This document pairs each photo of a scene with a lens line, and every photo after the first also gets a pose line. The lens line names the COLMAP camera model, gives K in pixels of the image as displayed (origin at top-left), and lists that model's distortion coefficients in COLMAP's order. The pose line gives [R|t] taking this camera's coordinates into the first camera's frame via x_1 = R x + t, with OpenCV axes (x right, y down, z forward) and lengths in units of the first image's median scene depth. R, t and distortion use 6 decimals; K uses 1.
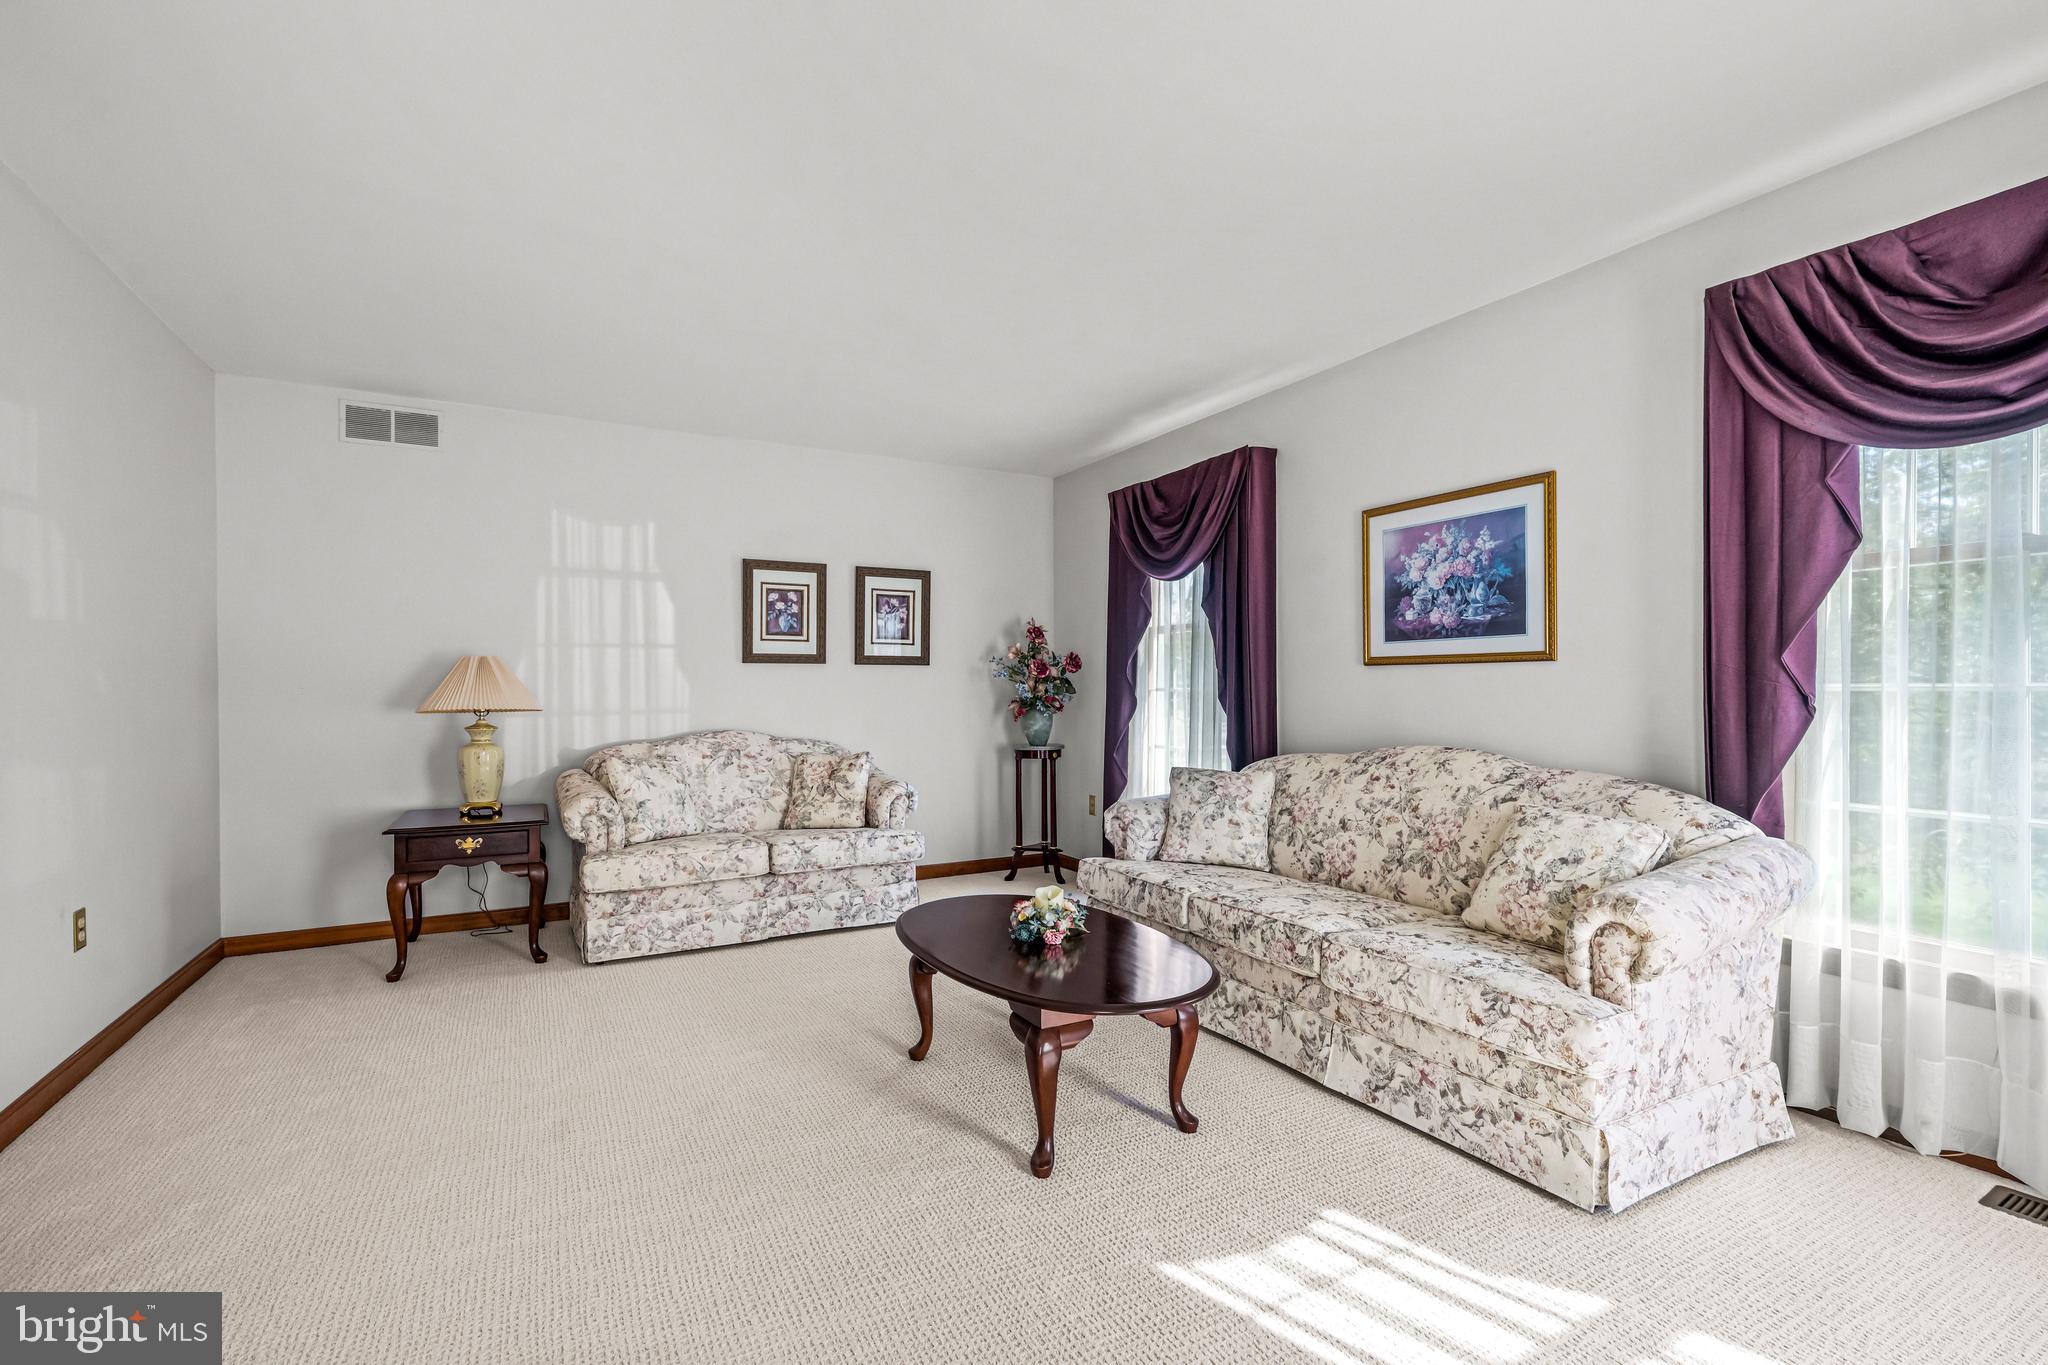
lens RADIAL K [[935.6, 0, 1027.9], [0, 935.6, 700.9], [0, 0, 1]] dist [-0.001049, 0.000537]
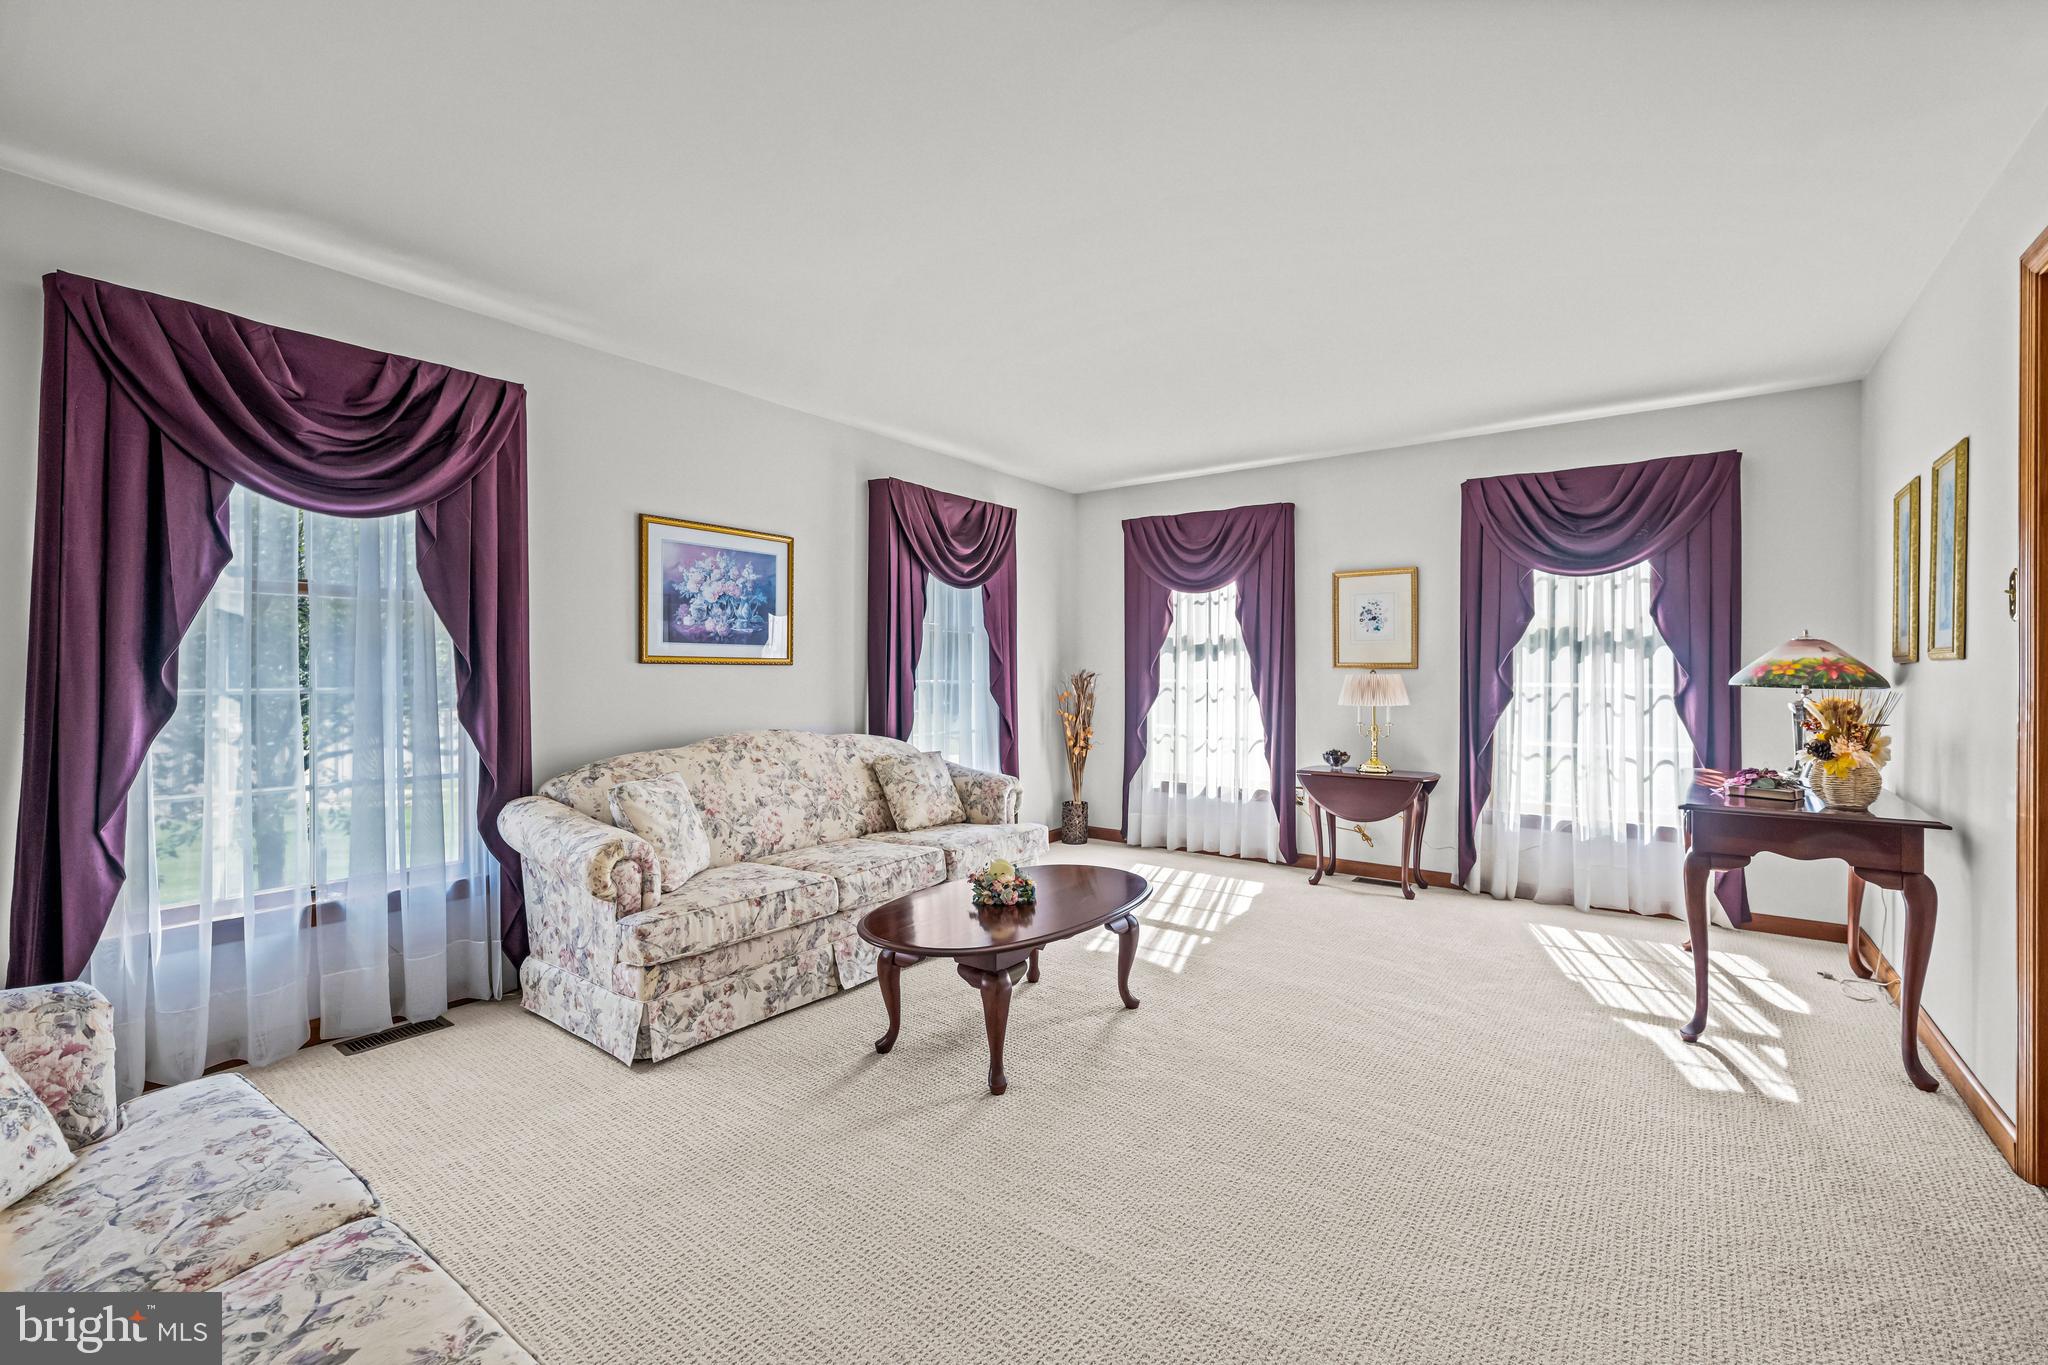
lens RADIAL K [[886.7, 0, 1036.0], [0, 886.7, 676.8], [0, 0, 1]] dist [-0.001357, -0.000064]
pose [[-0.439349, -0.001706, 0.898315, -0.790160], [0.012458, 0.999890, 0.007992, -0.028205], [-0.898230, 0.014703, -0.439280, 1.153649]]
